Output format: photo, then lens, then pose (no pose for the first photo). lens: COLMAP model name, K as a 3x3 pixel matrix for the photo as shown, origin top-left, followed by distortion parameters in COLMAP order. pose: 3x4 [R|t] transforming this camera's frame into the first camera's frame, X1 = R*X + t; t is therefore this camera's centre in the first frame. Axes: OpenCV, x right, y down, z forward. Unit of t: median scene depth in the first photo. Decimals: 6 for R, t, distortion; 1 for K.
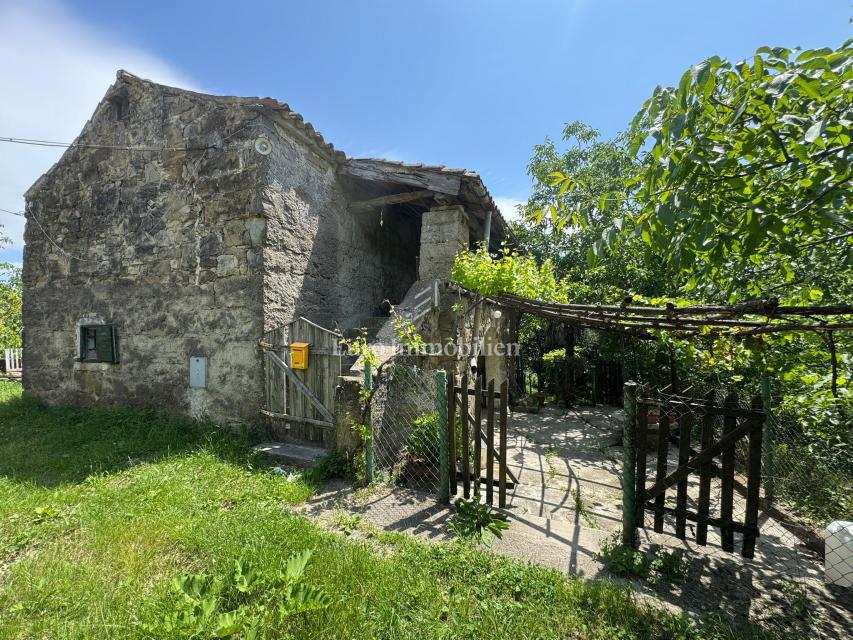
lens RADIAL K [[335.3, 0, 428.0], [0, 335.3, 321.3], [0, 0, 1]] dist [0.000012, -0.000002]
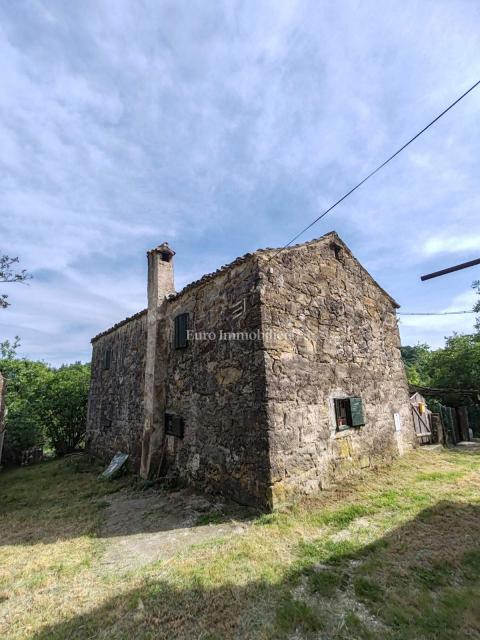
lens RADIAL K [[288.7, 0, 237.5], [0, 288.7, 319.9], [0, 0, 1]] dist [-0.002581, -0.000177]
pose [[0.470166, 0.212453, 0.856626, -2.398806], [-0.008590, 0.971651, -0.236266, -0.015803], [-0.882536, 0.103726, 0.458662, 0.901500]]
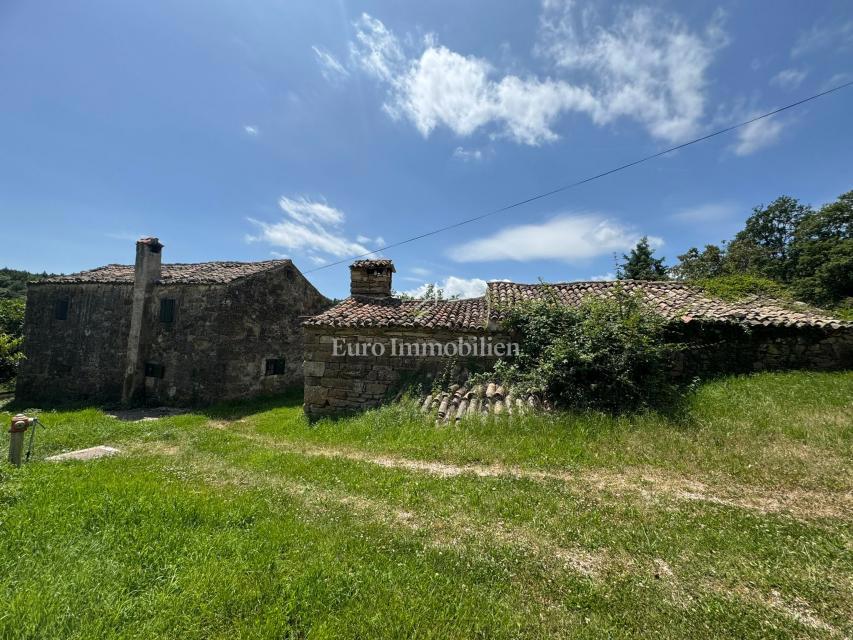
lens RADIAL K [[335.3, 0, 424.5], [0, 335.3, 321.7], [0, 0, 1]] dist [0.000012, -0.000002]
pose [[-0.093442, 0.080621, 0.992355, -3.821515], [-0.083604, 0.992561, -0.088510, -0.145002], [-0.992108, -0.091235, -0.086006, 0.179983]]
